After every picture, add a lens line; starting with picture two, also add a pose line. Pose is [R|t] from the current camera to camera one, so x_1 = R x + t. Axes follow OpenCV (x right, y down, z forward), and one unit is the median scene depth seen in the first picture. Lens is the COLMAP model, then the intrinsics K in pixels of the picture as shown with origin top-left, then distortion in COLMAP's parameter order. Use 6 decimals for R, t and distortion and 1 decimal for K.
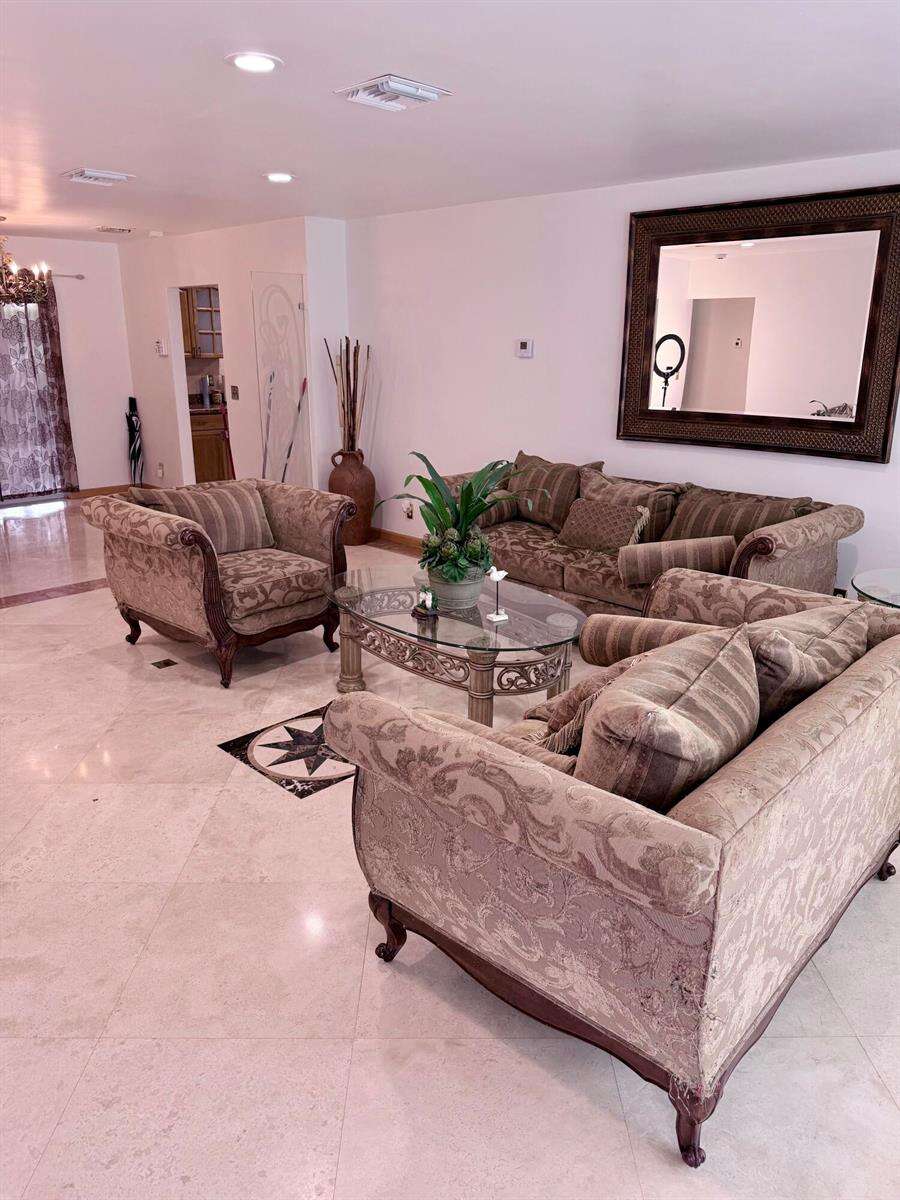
lens RADIAL K [[839.2, 0, 454.2], [0, 839.2, 600.5], [0, 0, 1]] dist [0.046427, -0.059542]
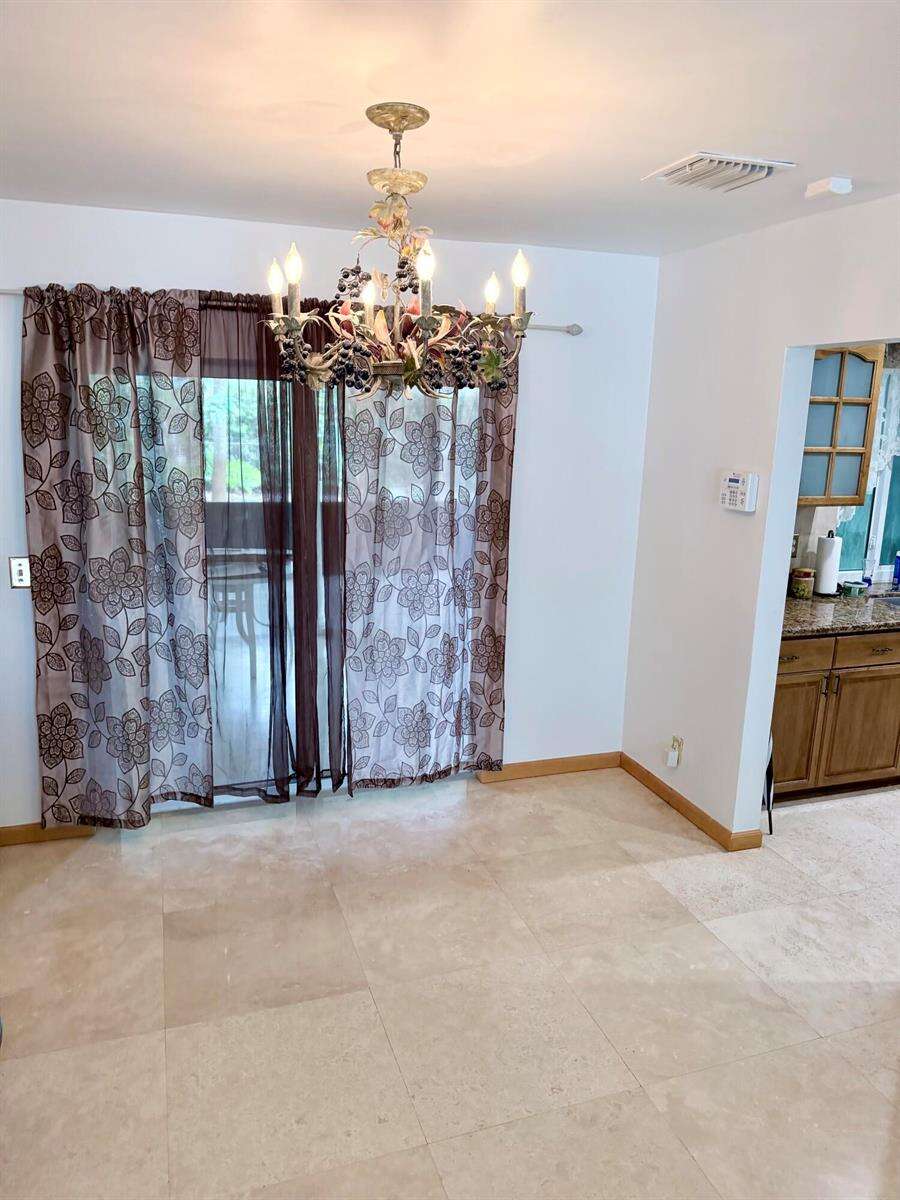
lens RADIAL K [[839.2, 0, 450.2], [0, 839.2, 598.8], [0, 0, 1]] dist [0.046427, -0.059542]
pose [[0.889468, 0.104806, -0.444818, -0.282821], [-0.147091, 0.987208, -0.061525, -0.202186], [0.432679, 0.120153, 0.893505, 0.582001]]
